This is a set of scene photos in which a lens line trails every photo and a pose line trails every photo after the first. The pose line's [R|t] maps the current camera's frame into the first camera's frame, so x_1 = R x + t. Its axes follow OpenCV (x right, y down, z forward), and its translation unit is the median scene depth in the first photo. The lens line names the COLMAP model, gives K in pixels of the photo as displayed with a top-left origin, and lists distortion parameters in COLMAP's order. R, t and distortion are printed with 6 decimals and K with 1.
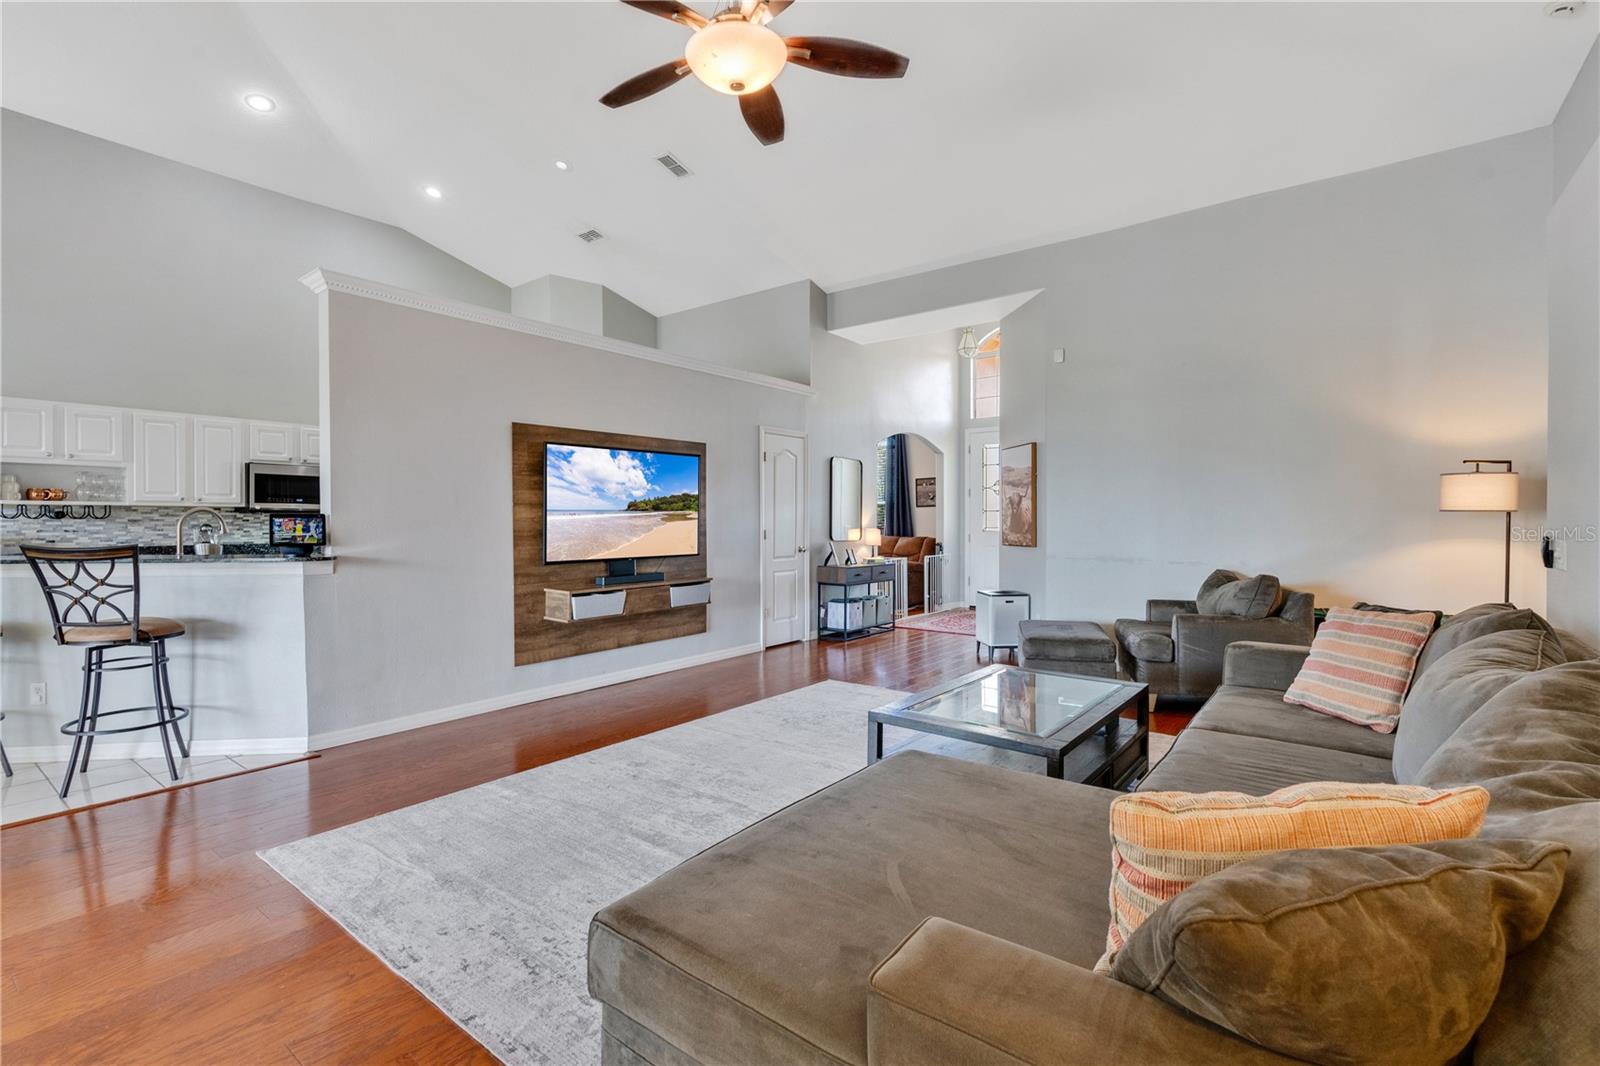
lens RADIAL K [[735.6, 0, 785.5], [0, 735.6, 524.9], [0, 0, 1]] dist [-0.002413, 0.002854]
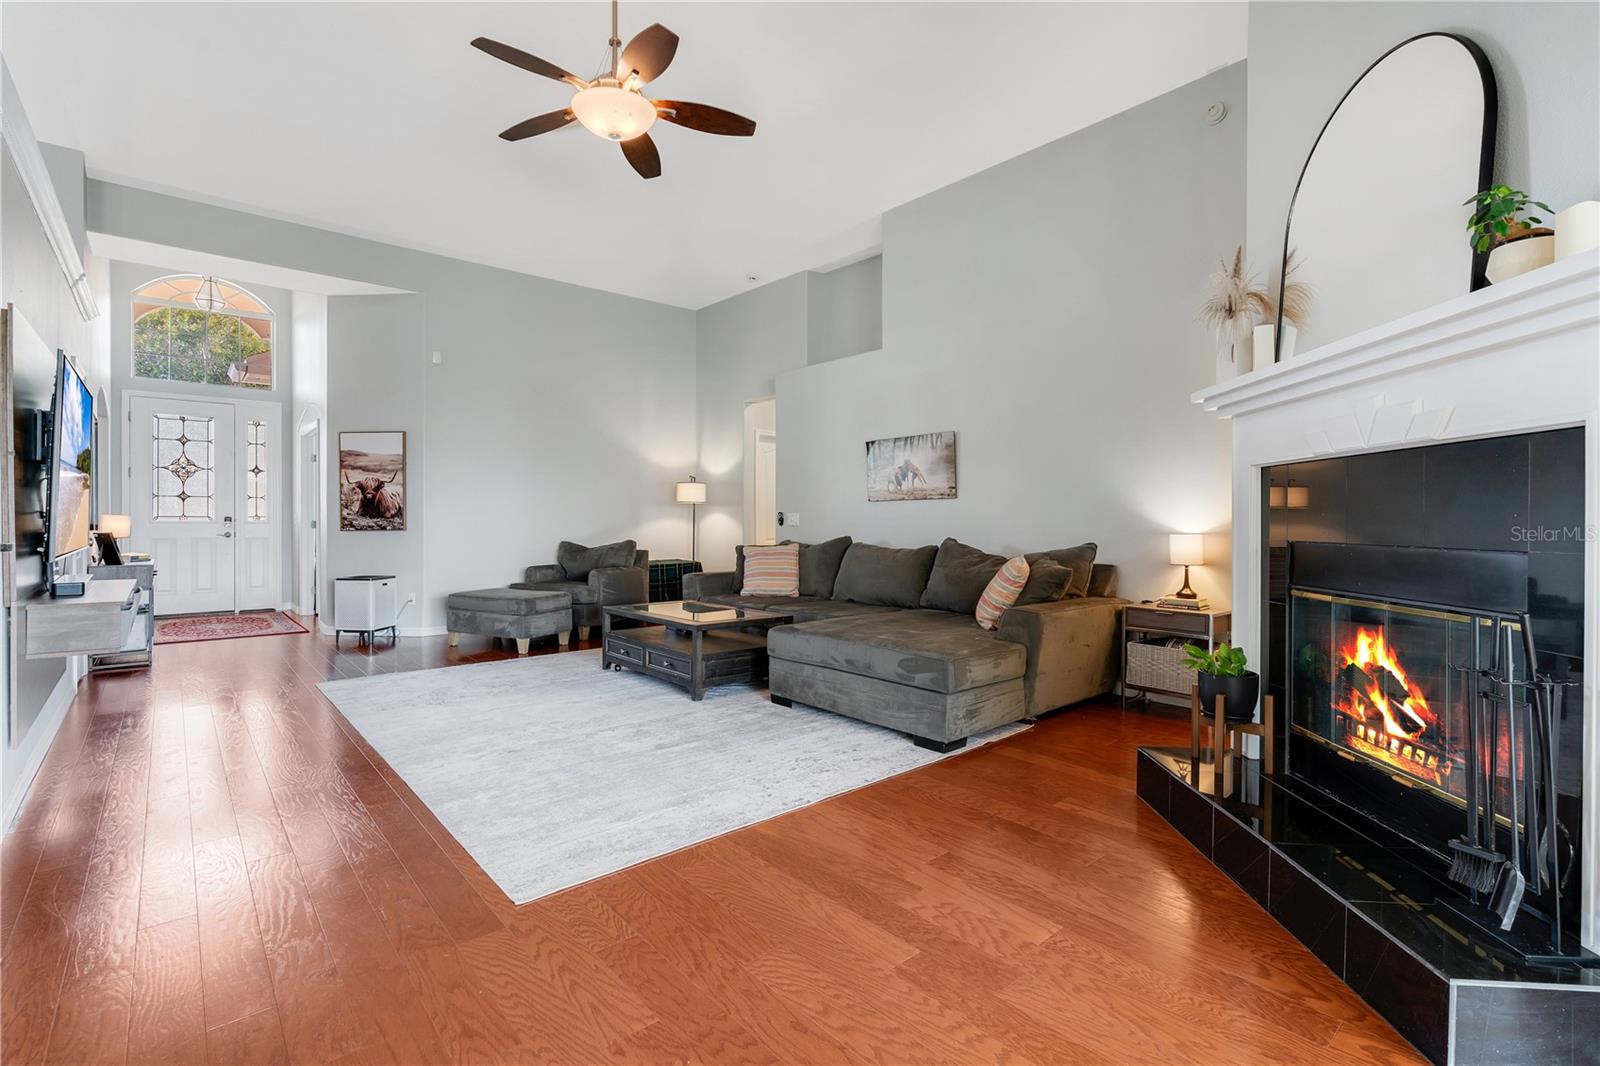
lens RADIAL K [[735.6, 0, 796.9], [0, 735.6, 540.8], [0, 0, 1]] dist [-0.002413, 0.002854]
pose [[0.184629, -0.028721, 0.982388, -0.737824], [-0.001059, 0.999566, 0.029423, 0.016915], [-0.982808, -0.006473, 0.184519, 0.288788]]
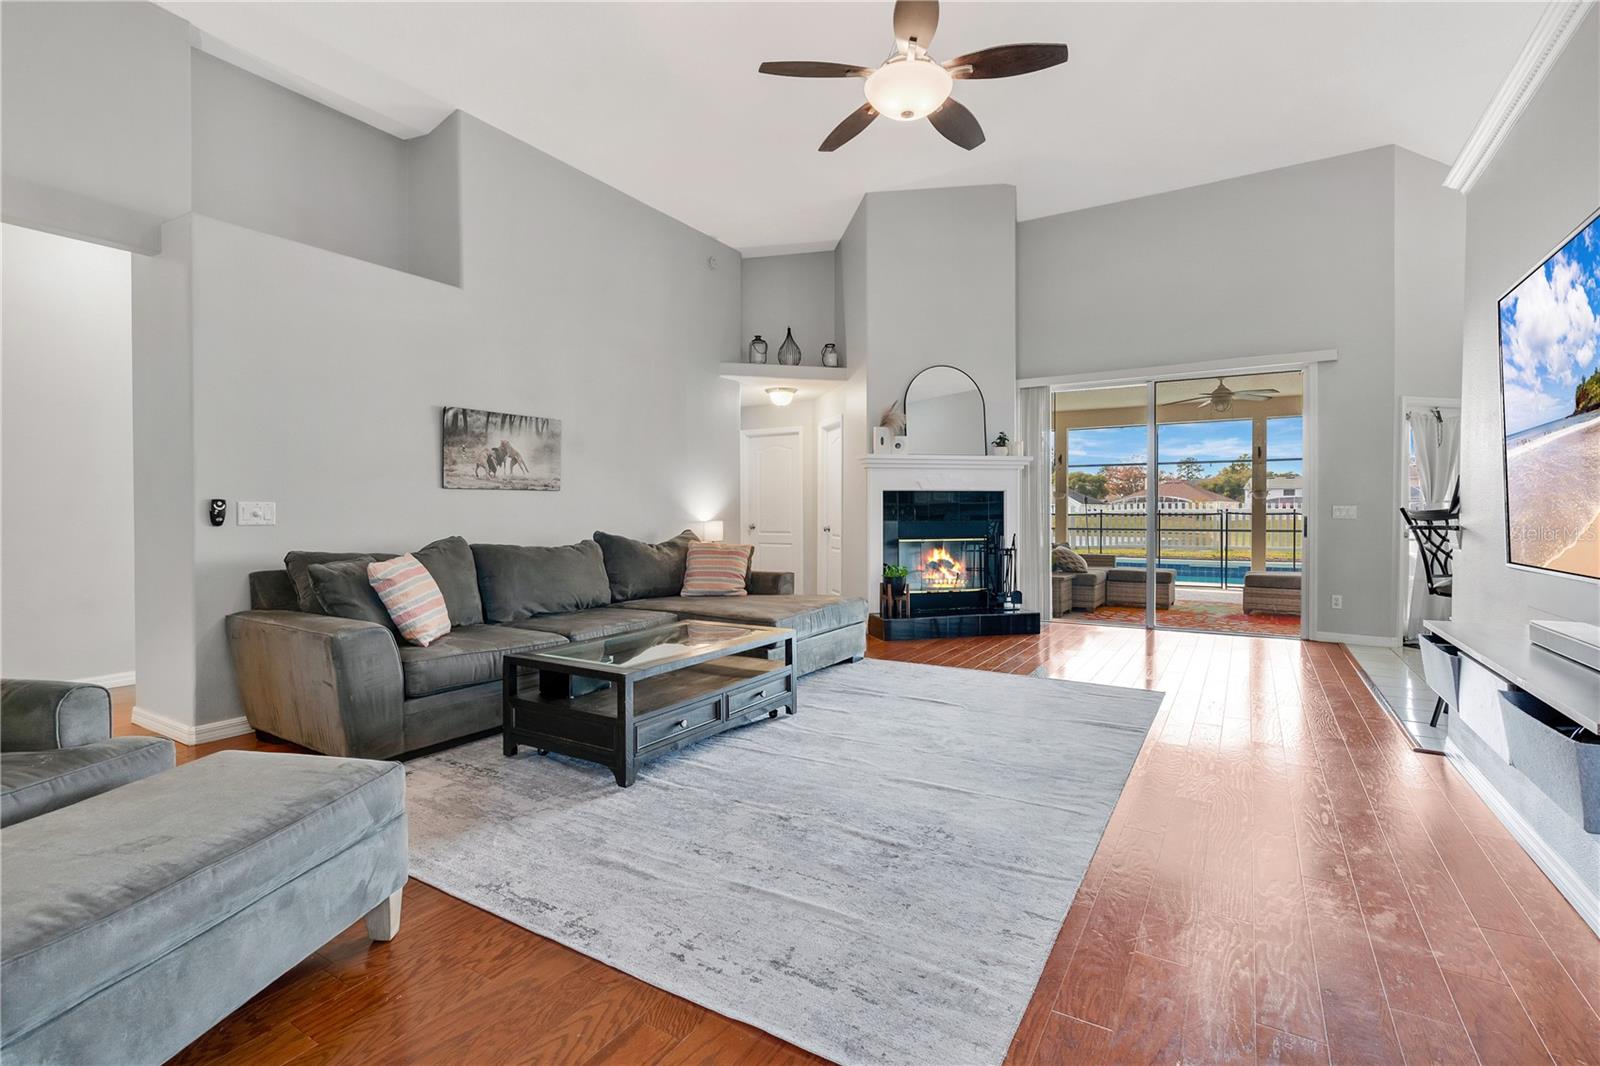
lens RADIAL K [[735.6, 0, 806.8], [0, 735.6, 519.0], [0, 0, 1]] dist [-0.002413, 0.002854]
pose [[-0.992786, 0.002692, -0.119872, 0.152206], [0.001506, 0.999949, 0.009977, 0.015807], [0.119893, 0.009724, -0.992739, 1.325397]]
